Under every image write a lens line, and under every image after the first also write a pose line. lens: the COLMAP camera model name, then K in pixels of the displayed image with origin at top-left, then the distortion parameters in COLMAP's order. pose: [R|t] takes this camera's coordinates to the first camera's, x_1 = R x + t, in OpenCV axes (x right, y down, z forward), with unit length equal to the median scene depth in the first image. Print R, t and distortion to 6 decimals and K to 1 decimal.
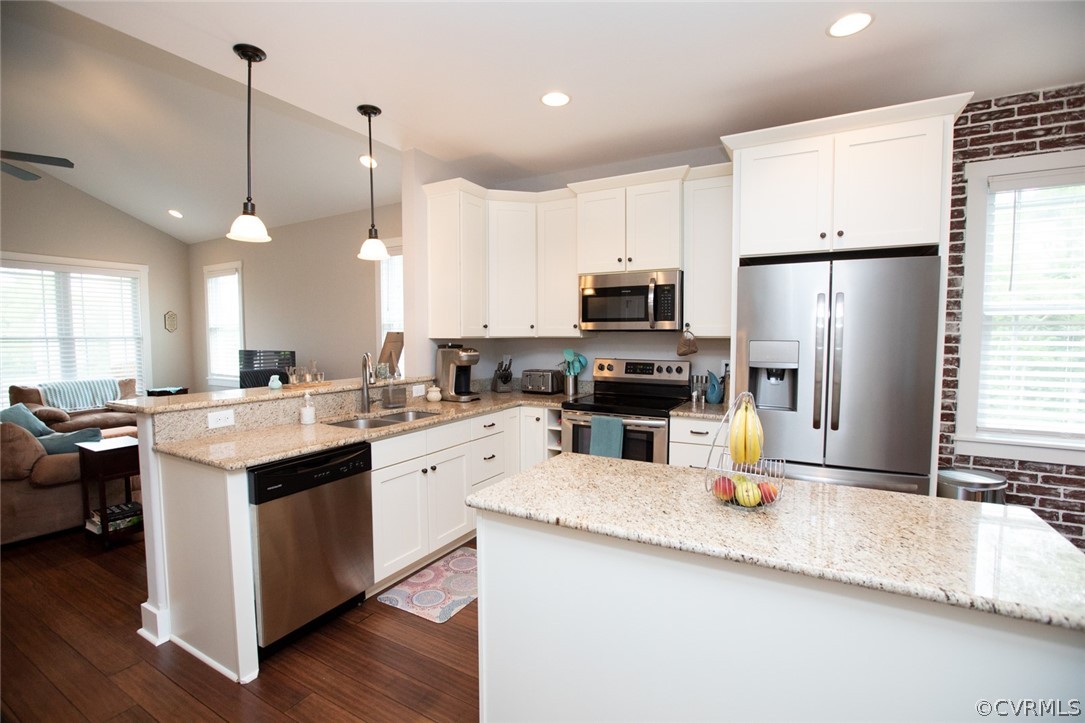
lens RADIAL K [[496.1, 0, 529.1], [0, 496.1, 363.1], [0, 0, 1]] dist [-0.063906, 0.027253]
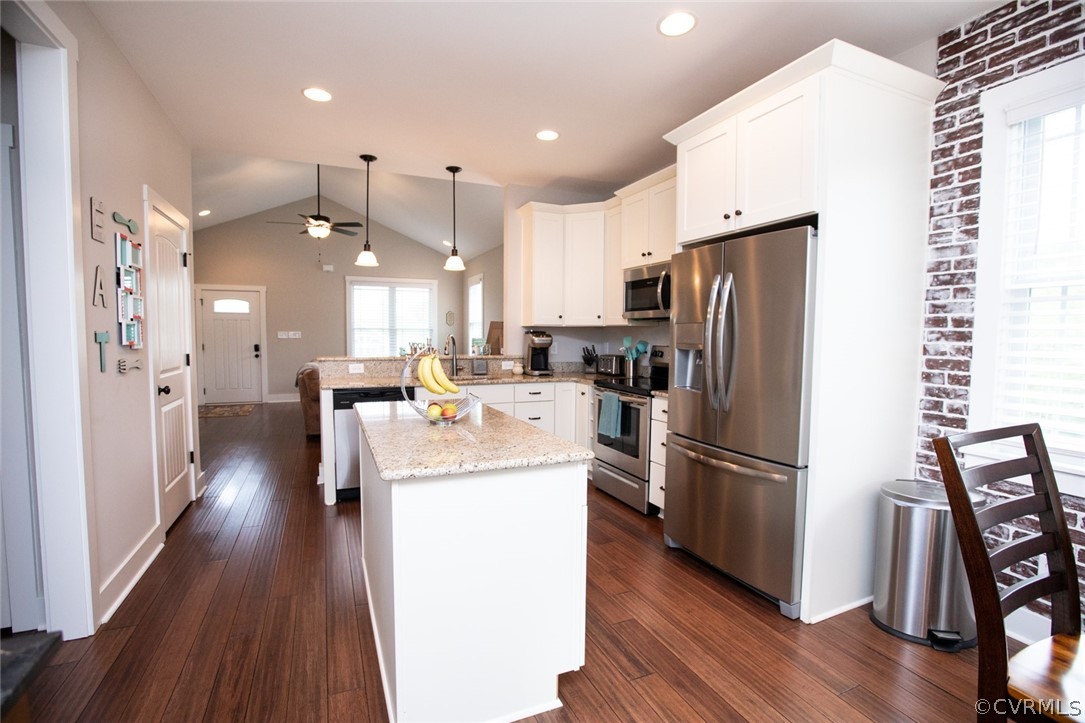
lens RADIAL K [[500.2, 0, 534.1], [0, 500.2, 363.0], [0, 0, 1]] dist [-0.058599, 0.022417]
pose [[0.797872, 0.043084, -0.601286, 0.739209], [-0.044631, 0.998927, 0.012353, 0.034082], [0.601173, 0.016980, 0.798939, -0.036967]]
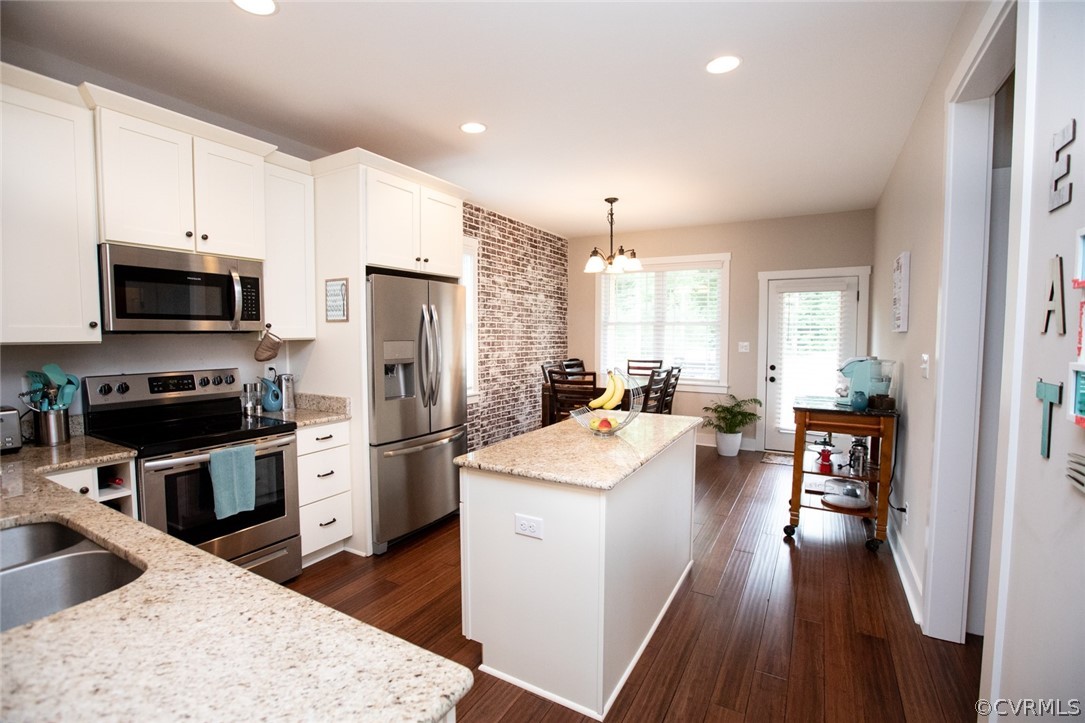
lens RADIAL K [[483.7, 0, 542.5], [0, 483.7, 361.5], [0, 0, 1]] dist [-0.040761, 0.010067]
pose [[-0.003792, -0.057841, 0.998319, -0.574730], [0.062185, 0.996380, 0.057965, -0.034961], [-0.998057, 0.062300, -0.000182, 0.548258]]
